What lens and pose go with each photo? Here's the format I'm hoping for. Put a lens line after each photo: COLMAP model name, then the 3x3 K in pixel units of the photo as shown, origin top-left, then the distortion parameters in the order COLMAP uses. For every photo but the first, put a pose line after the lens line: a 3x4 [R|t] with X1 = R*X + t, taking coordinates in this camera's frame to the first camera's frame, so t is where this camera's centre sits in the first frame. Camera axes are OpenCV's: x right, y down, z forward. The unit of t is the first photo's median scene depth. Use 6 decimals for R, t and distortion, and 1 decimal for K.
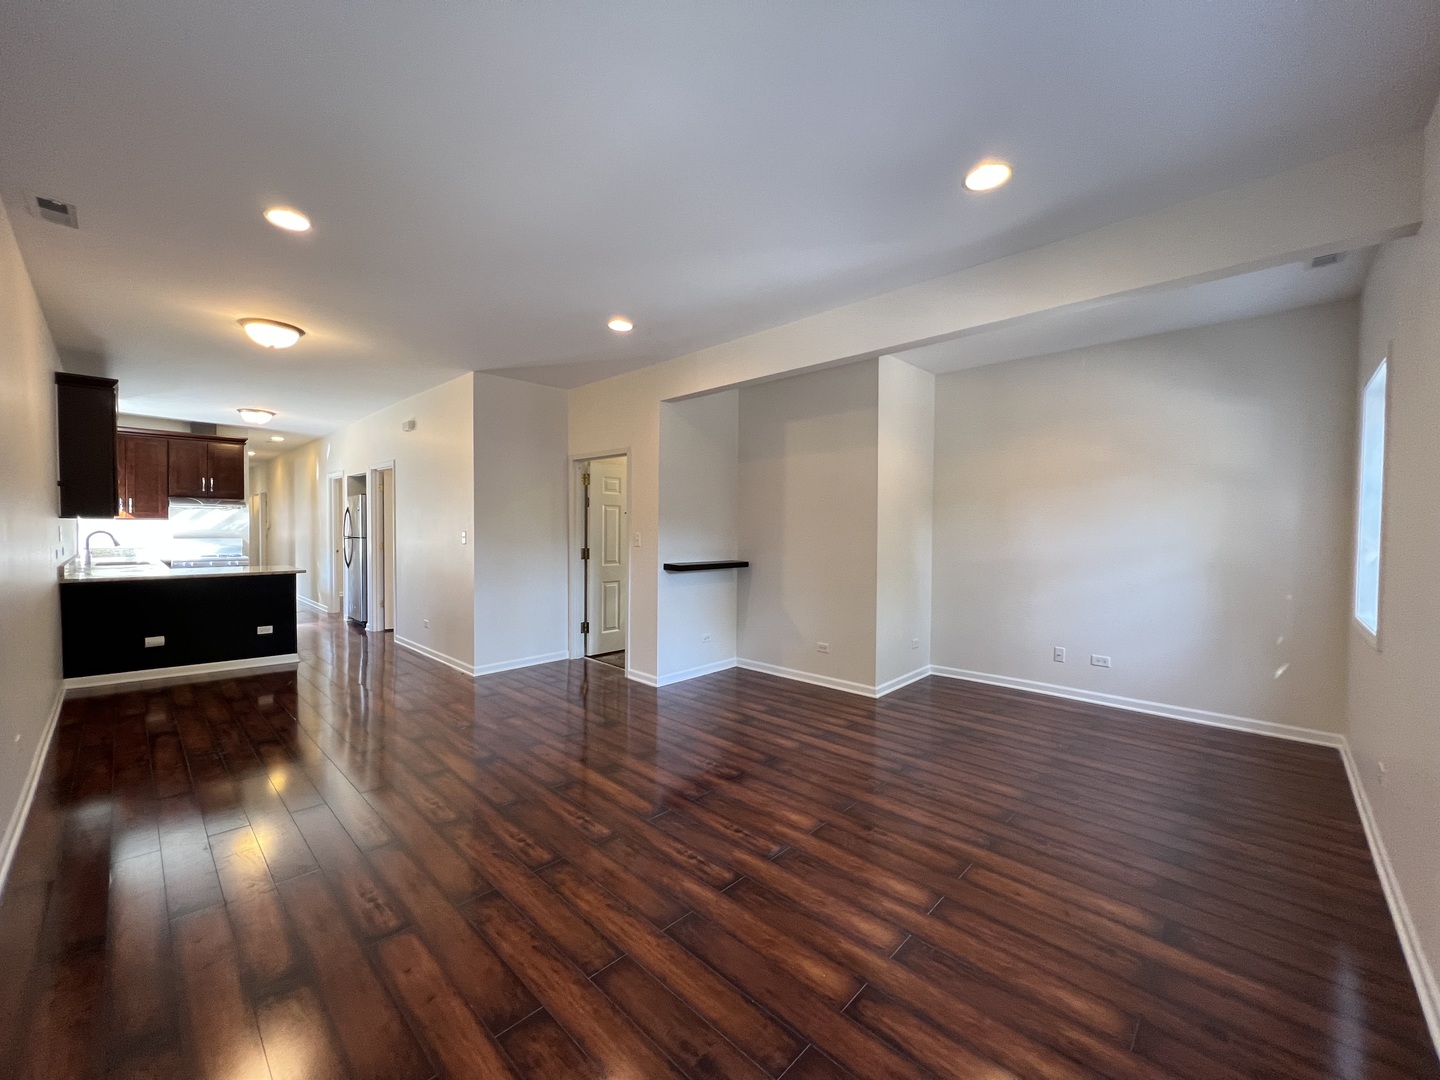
lens RADIAL K [[572.8, 0, 724.5], [0, 572.8, 540.5], [0, 0, 1]] dist [-0.001694, 0.001187]
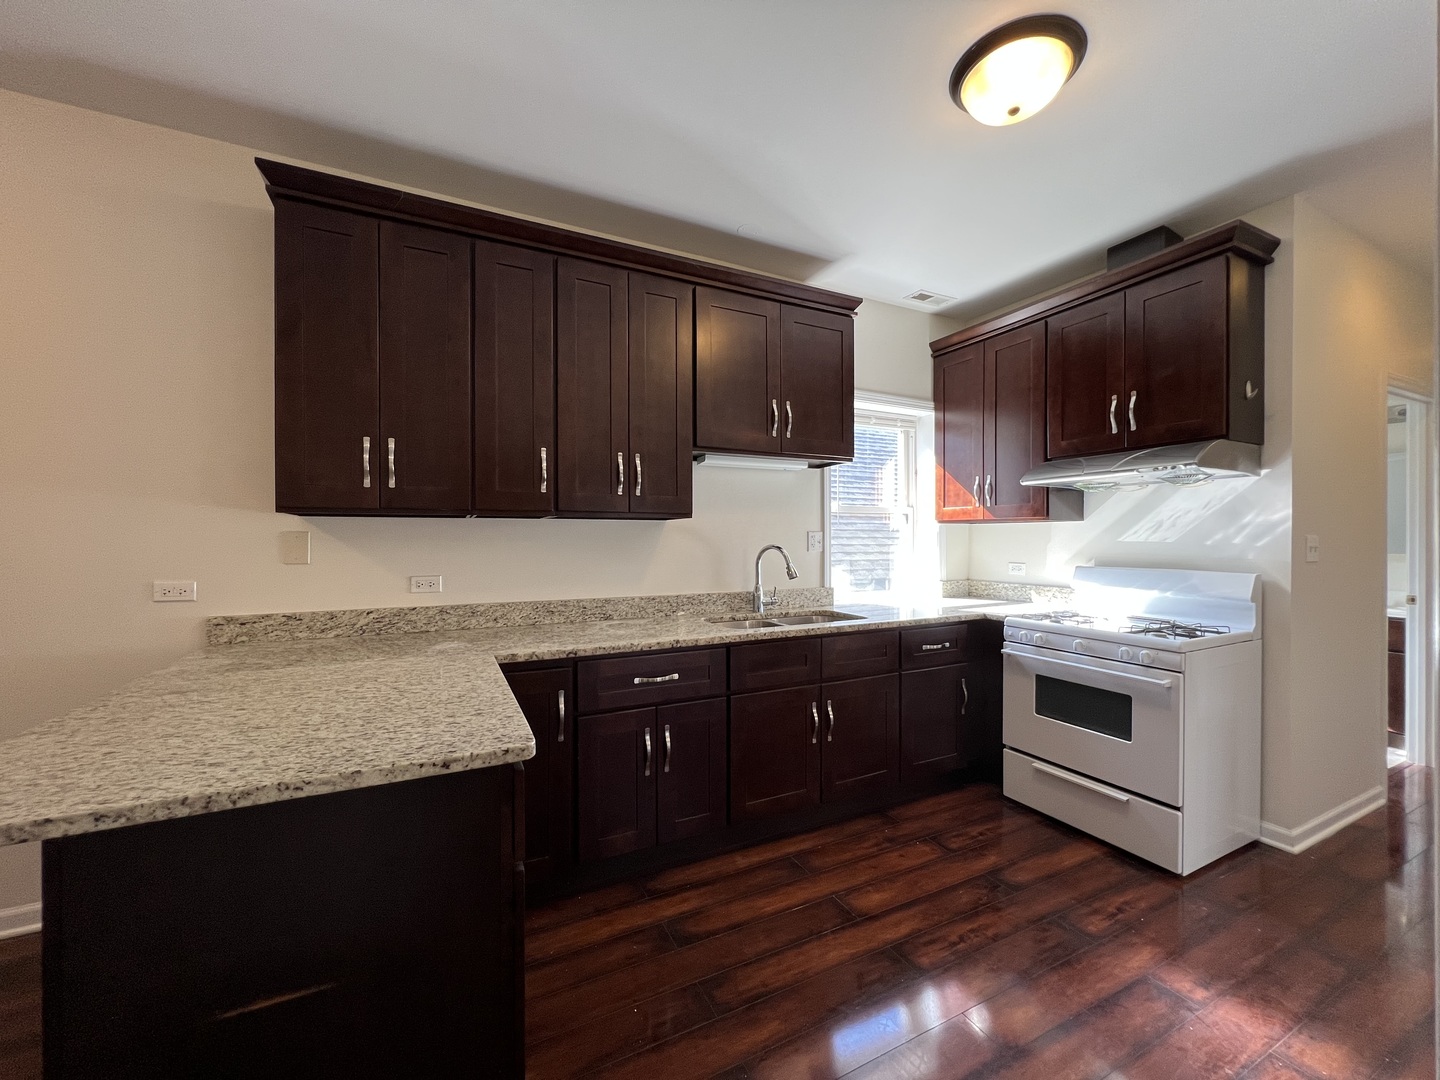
lens RADIAL K [[572.8, 0, 723.4], [0, 572.8, 541.1], [0, 0, 1]] dist [-0.001694, 0.001187]
pose [[-0.345562, -0.000835, -0.938396, -0.854731], [-0.023878, 0.999684, 0.007903, -0.029614], [0.938092, 0.025138, -0.345473, 1.537013]]
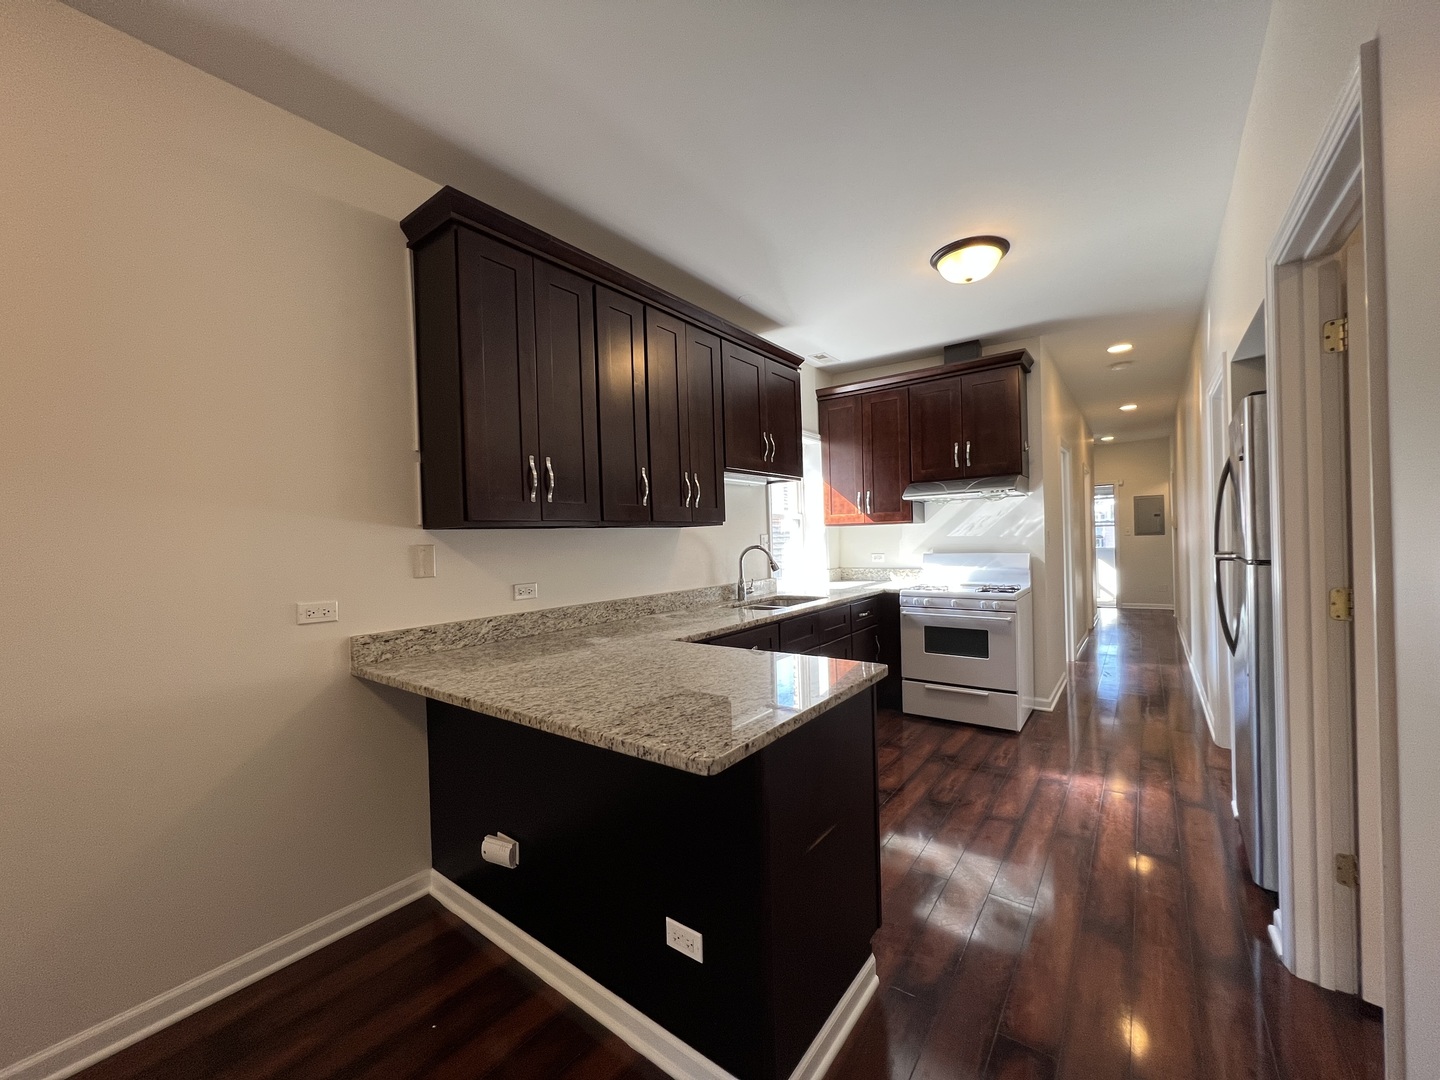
lens RADIAL K [[572.8, 0, 722.5], [0, 572.8, 541.0], [0, 0, 1]] dist [-0.001694, 0.001187]
pose [[0.116854, -0.002775, -0.993145, -0.673765], [0.004117, 0.999989, -0.002310, -0.026268], [0.993141, -0.003818, 0.116864, 1.221243]]
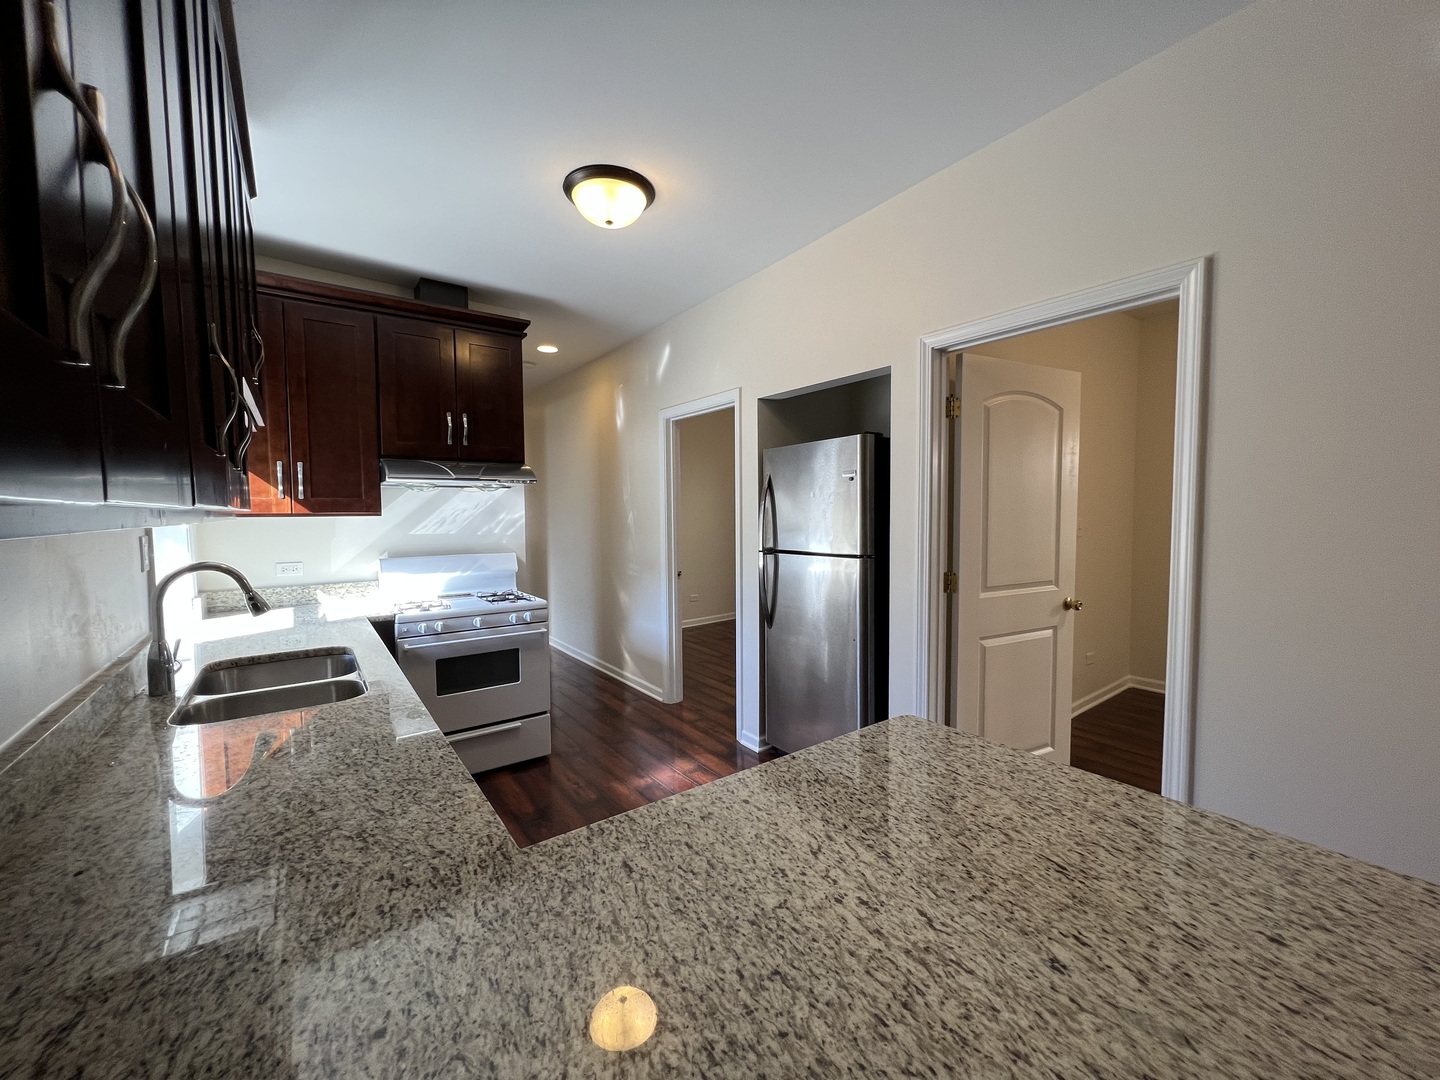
lens RADIAL K [[572.8, 0, 720.5], [0, 572.8, 545.6], [0, 0, 1]] dist [-0.001694, 0.001187]
pose [[0.983666, -0.001738, -0.179996, -1.096392], [0.007556, 0.999471, 0.031641, -0.041199], [0.179846, -0.032484, 0.983158, 1.065459]]
